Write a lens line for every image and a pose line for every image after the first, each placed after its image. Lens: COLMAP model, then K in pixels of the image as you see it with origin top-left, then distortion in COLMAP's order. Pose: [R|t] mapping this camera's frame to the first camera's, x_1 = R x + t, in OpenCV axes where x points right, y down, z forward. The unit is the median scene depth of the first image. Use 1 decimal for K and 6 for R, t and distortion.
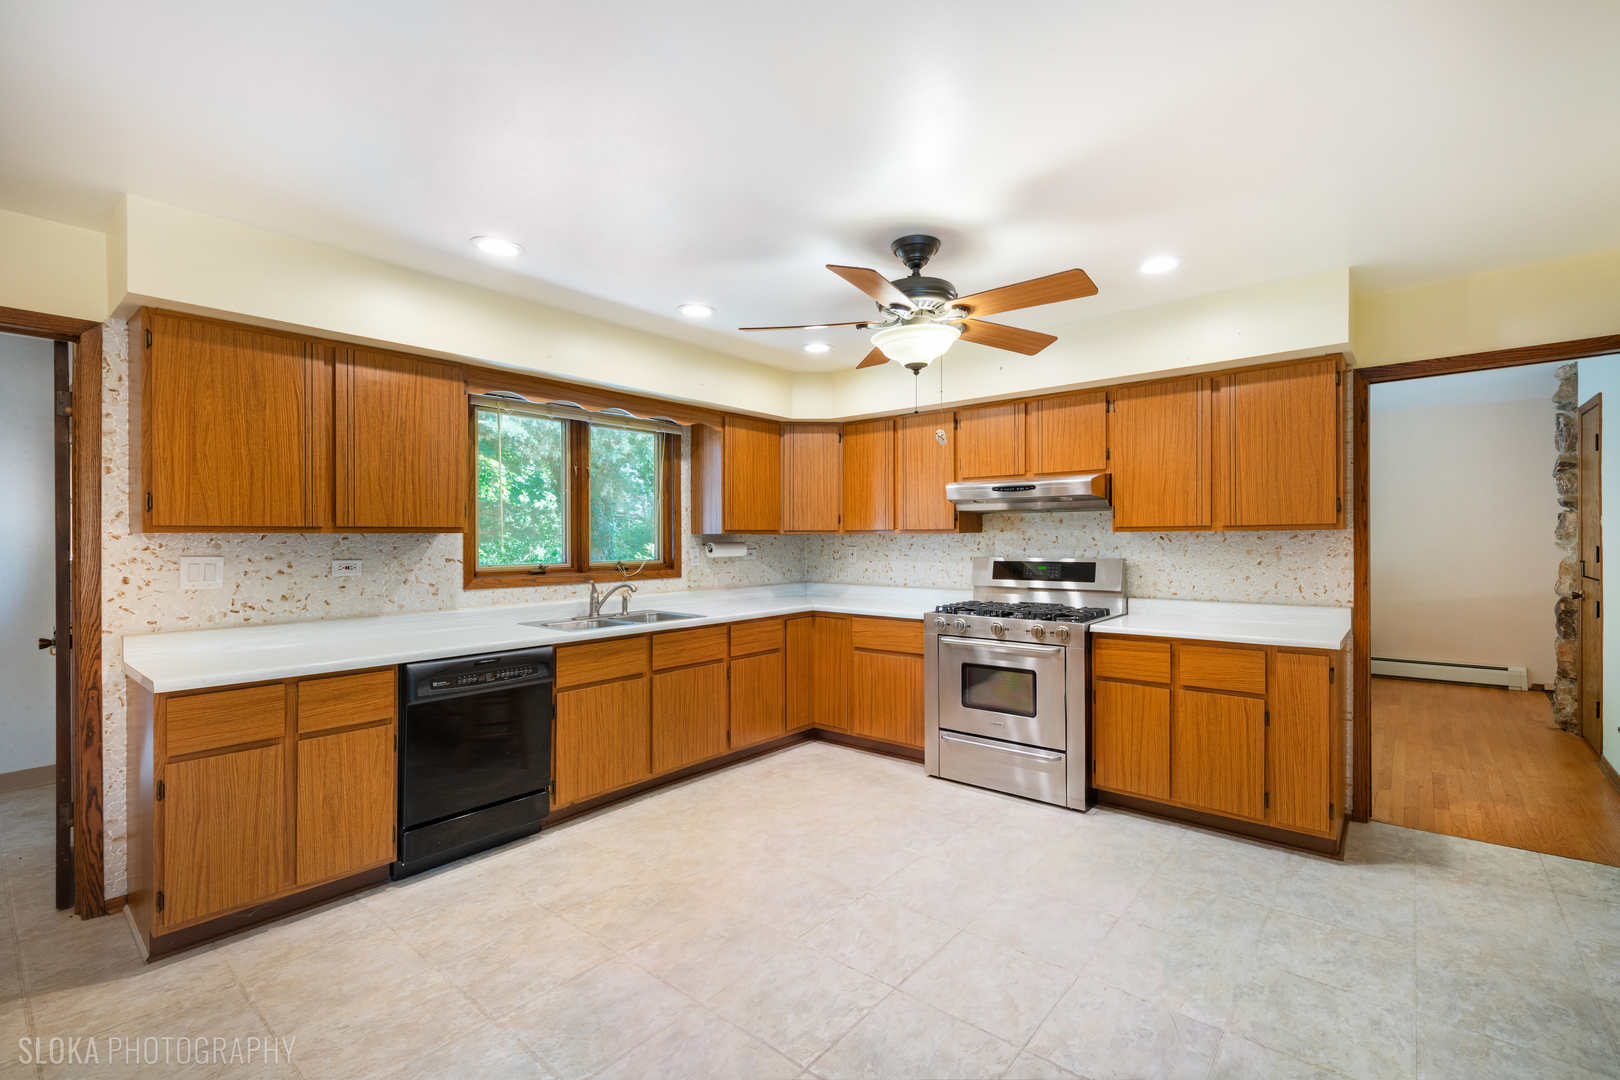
lens RADIAL K [[930.1, 0, 810.0], [0, 930.1, 540.0], [0, 0, 1]] dist [0.004793, -0.000388]
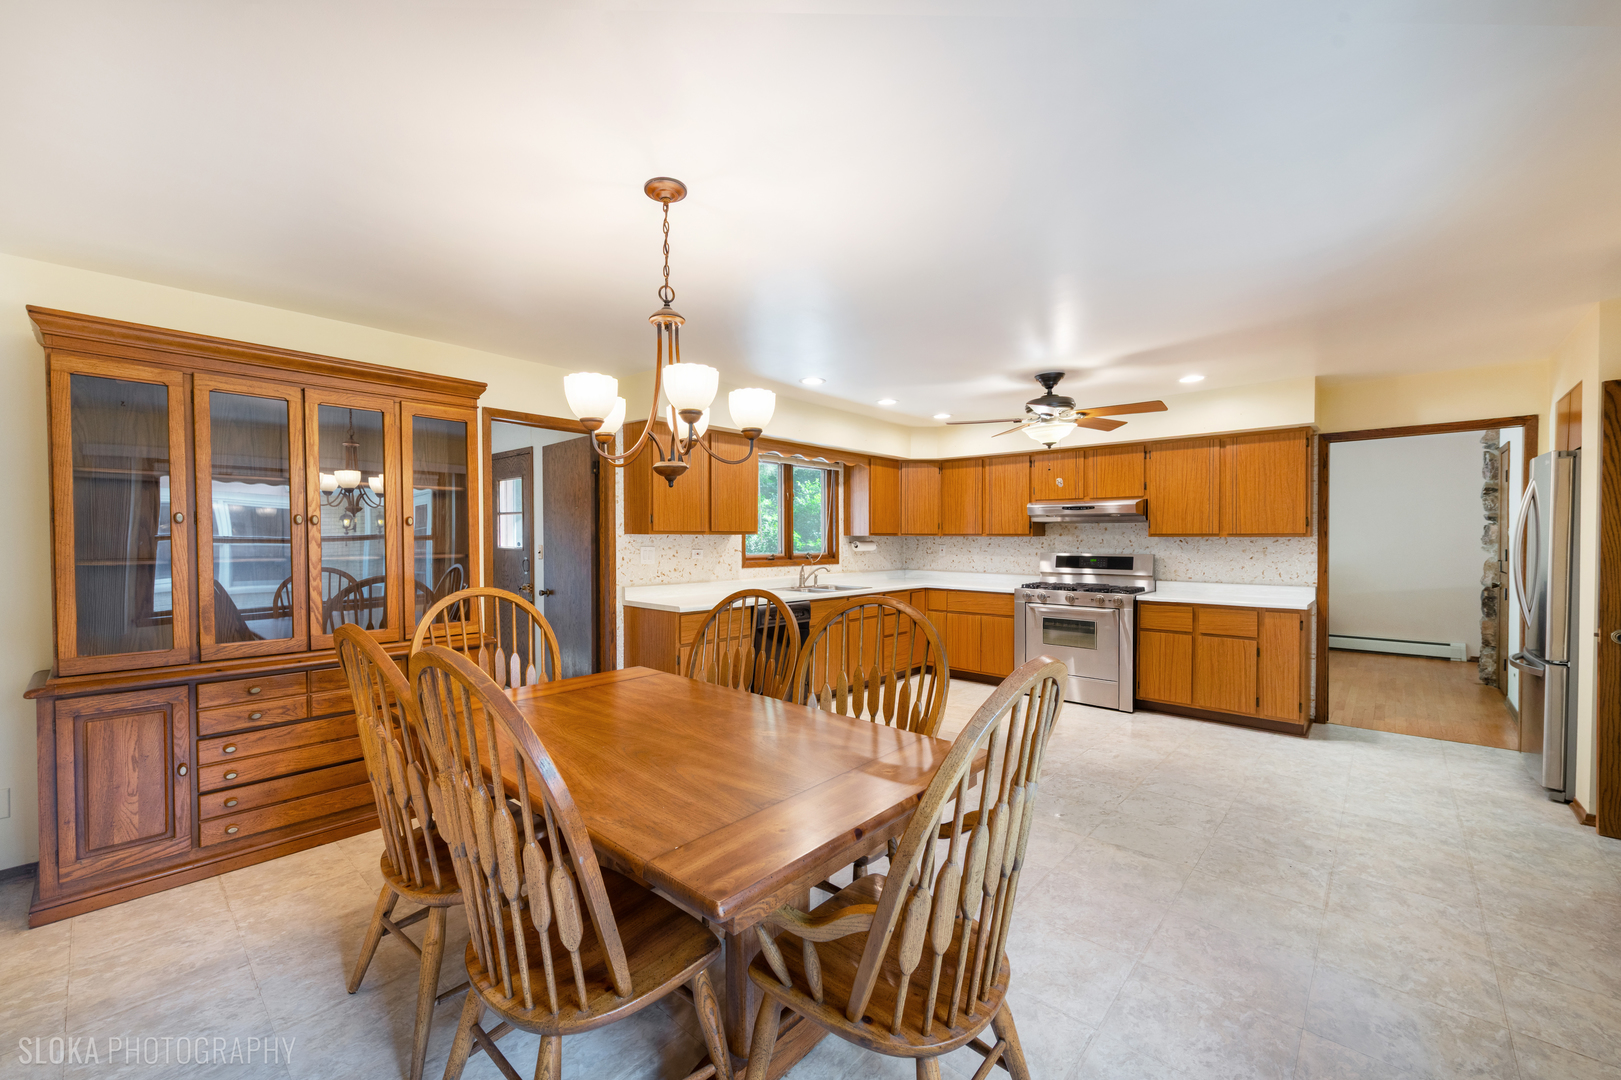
lens RADIAL K [[646.6, 0, 819.9], [0, 646.6, 539.1], [0, 0, 1]] dist [-0.000274, -0.000032]
pose [[0.991398, 0.008464, -0.130604, -0.073470], [-0.008565, 0.999963, -0.000210, -0.000120], [0.130598, 0.001327, 0.991435, -0.131932]]
